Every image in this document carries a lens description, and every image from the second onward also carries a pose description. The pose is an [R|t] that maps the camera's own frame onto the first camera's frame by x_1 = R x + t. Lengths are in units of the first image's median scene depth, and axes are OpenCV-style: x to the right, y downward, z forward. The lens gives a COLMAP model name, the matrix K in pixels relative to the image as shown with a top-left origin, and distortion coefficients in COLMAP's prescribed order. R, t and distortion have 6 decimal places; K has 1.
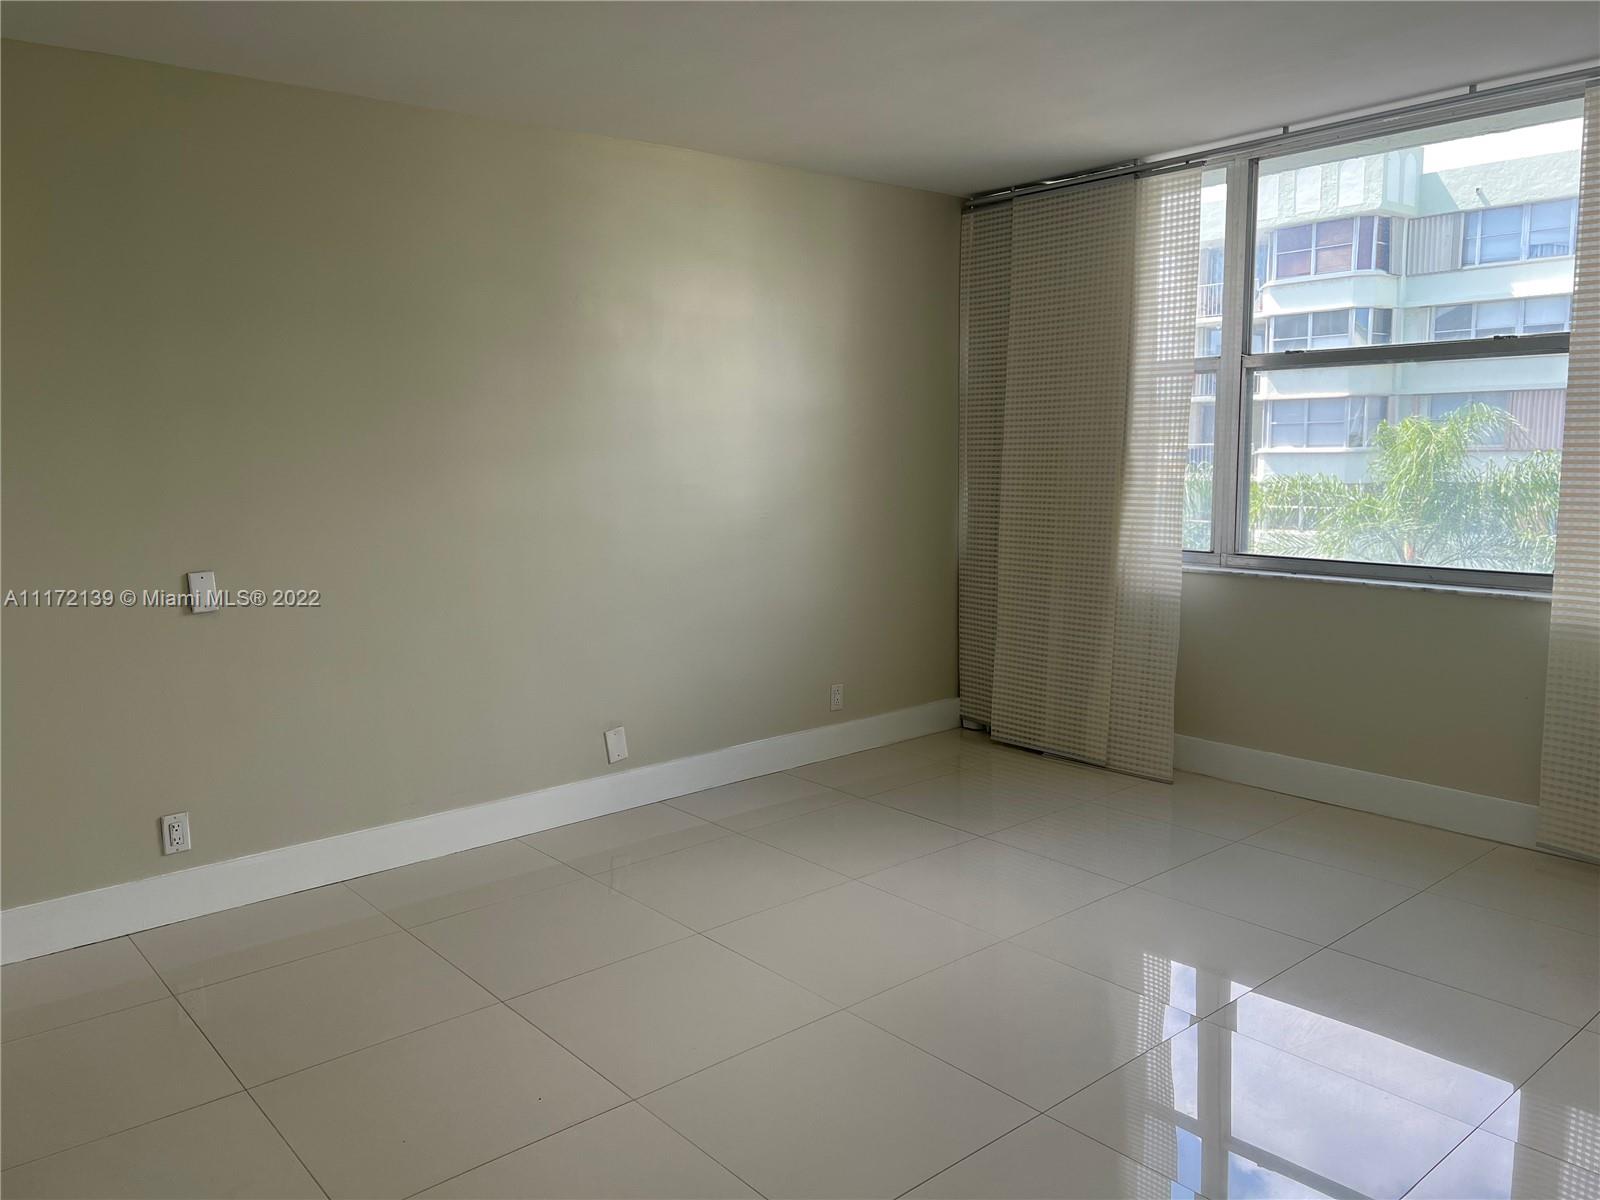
lens RADIAL K [[1196.8, 0, 799.3], [0, 1196.8, 599.7], [0, 0, 1]] dist [0.065310, -0.064132]
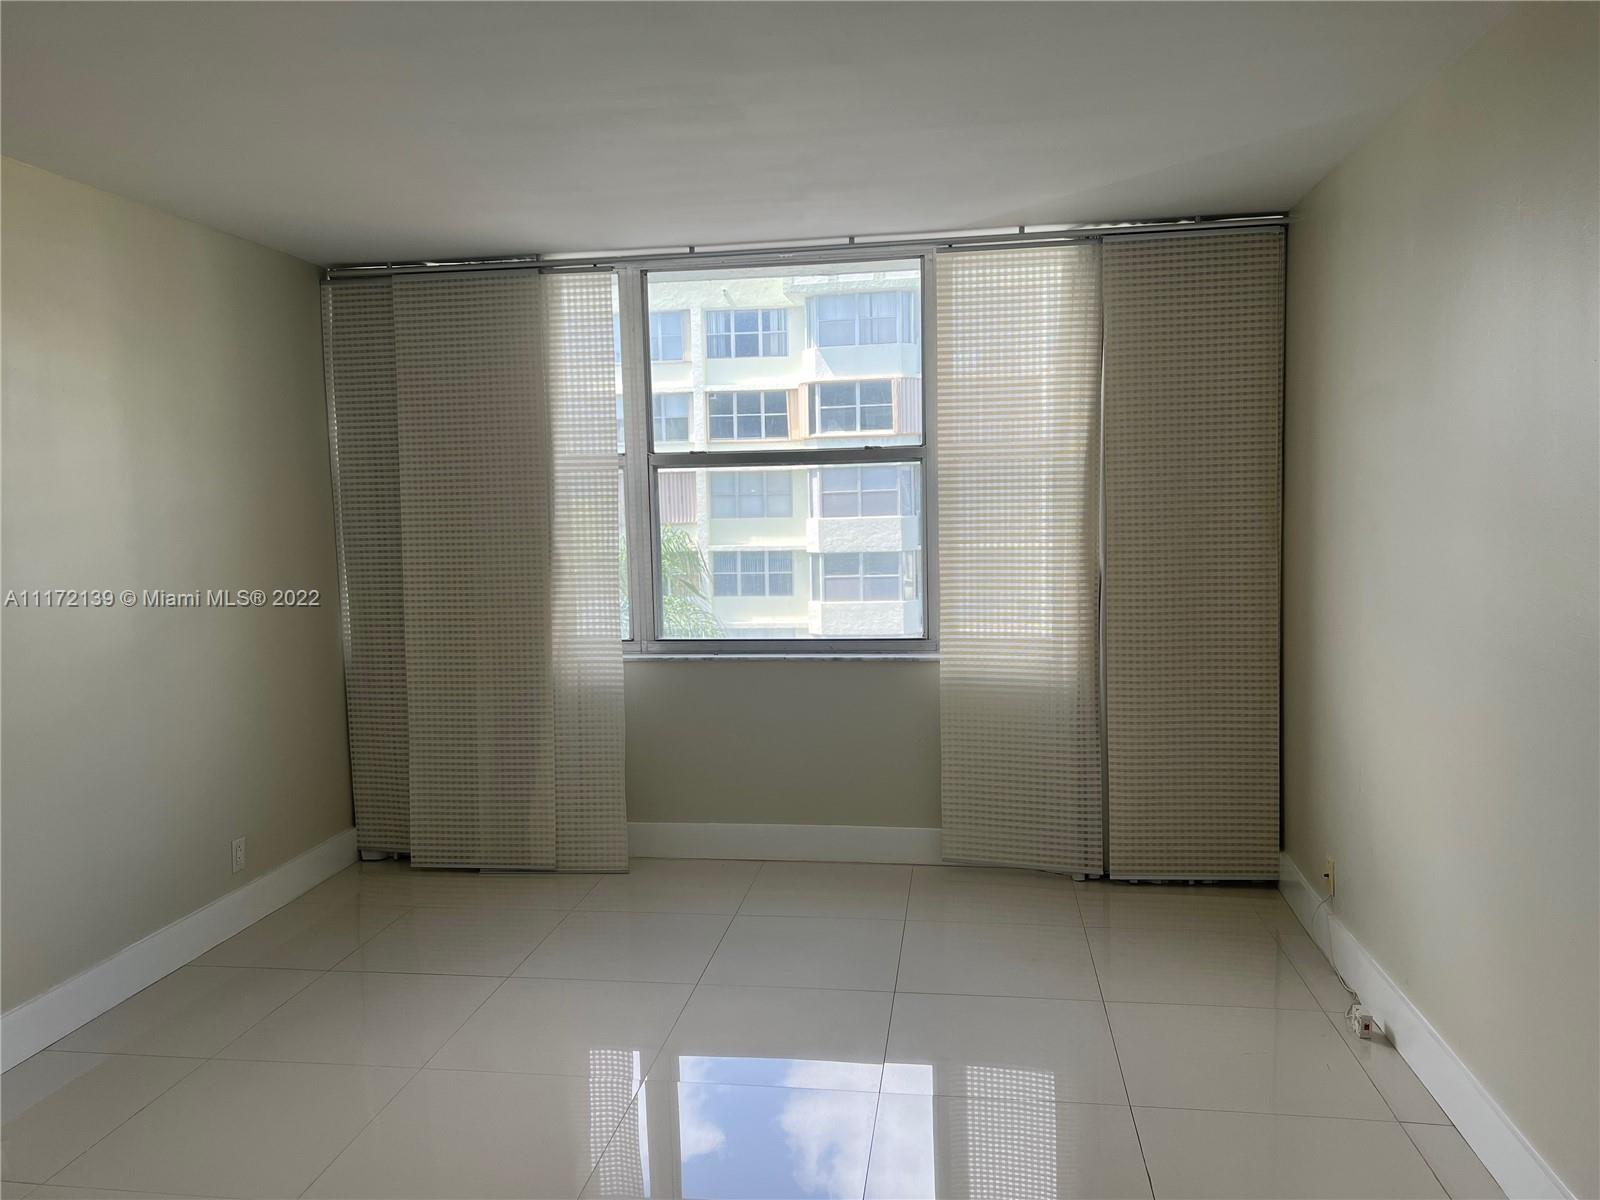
lens RADIAL K [[1196.8, 0, 799.0], [0, 1196.8, 605.9], [0, 0, 1]] dist [0.065310, -0.064132]
pose [[0.757373, -0.063101, 0.649927, -0.225340], [0.100585, 0.994714, -0.020638, -0.034662], [-0.645189, 0.081004, 0.759717, 0.131635]]
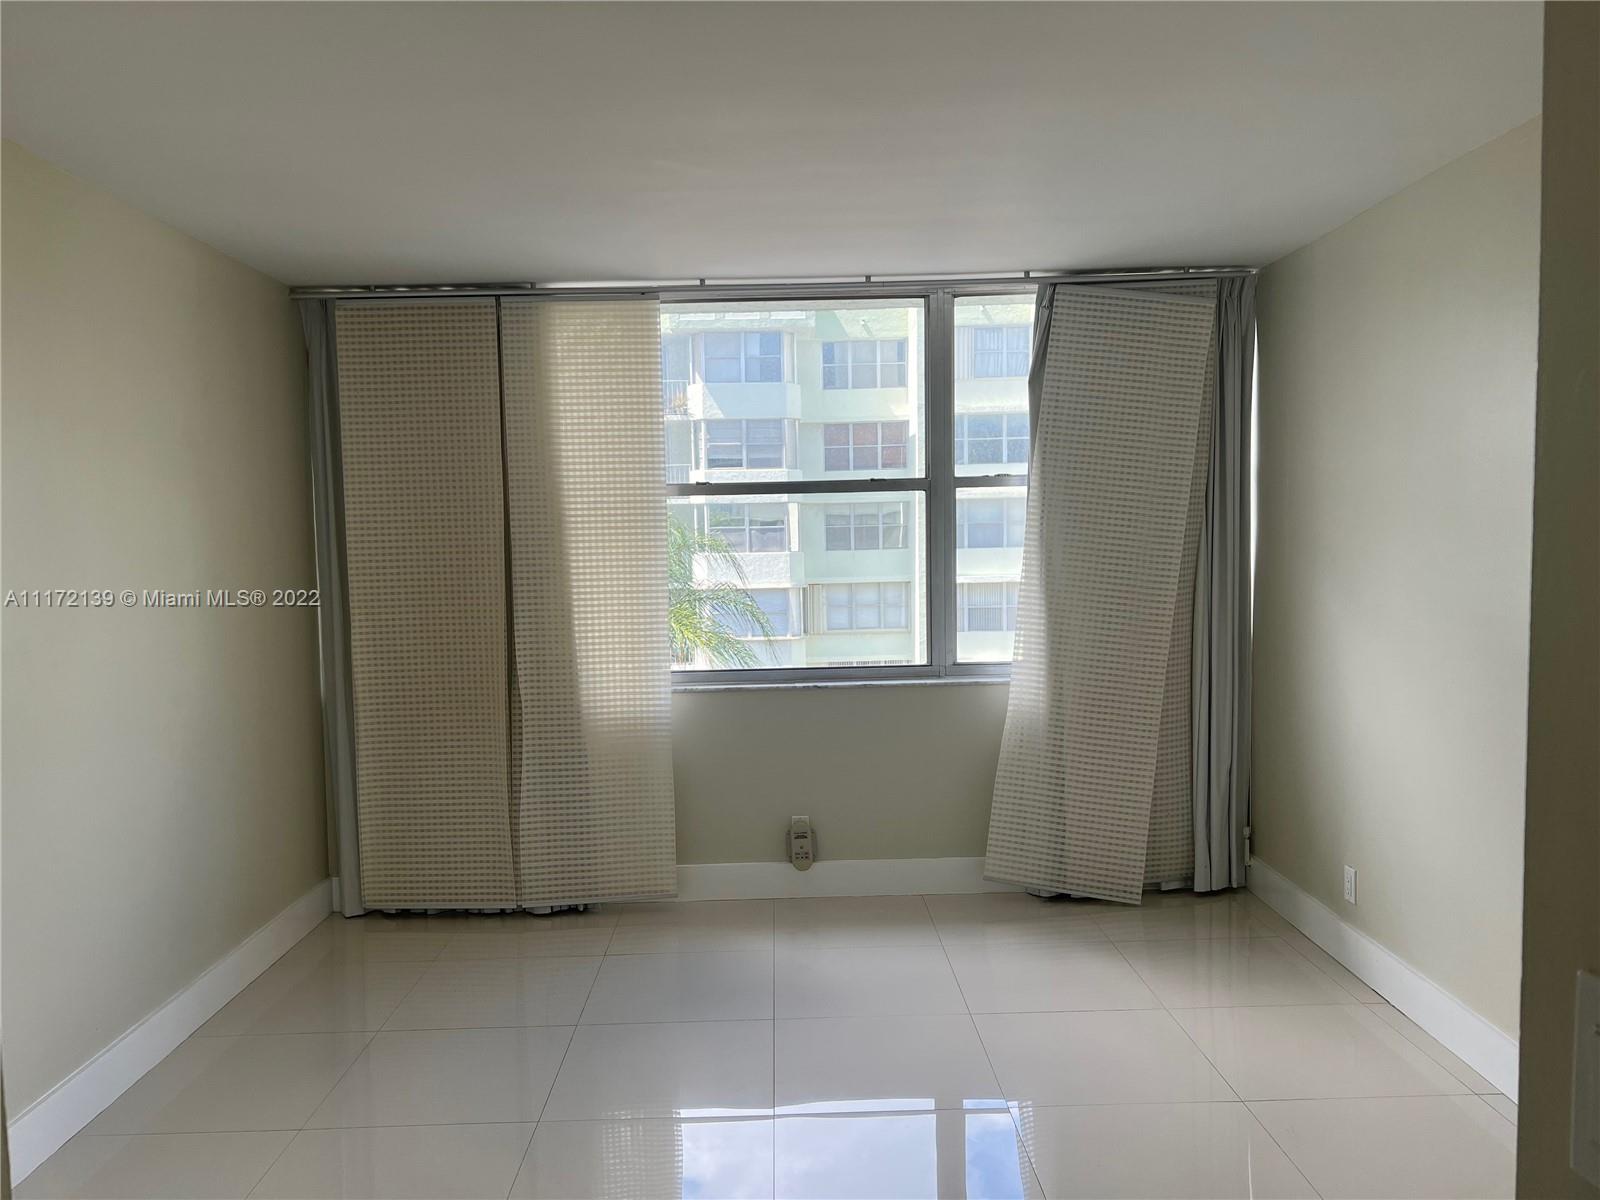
lens RADIAL K [[1196.8, 0, 797.4], [0, 1196.8, 597.4], [0, 0, 1]] dist [0.065310, -0.064132]
pose [[0.646333, -0.041065, 0.761950, -0.363325], [0.115550, 0.992303, -0.044536, -0.049284], [-0.754256, 0.116829, 0.646103, 0.275209]]
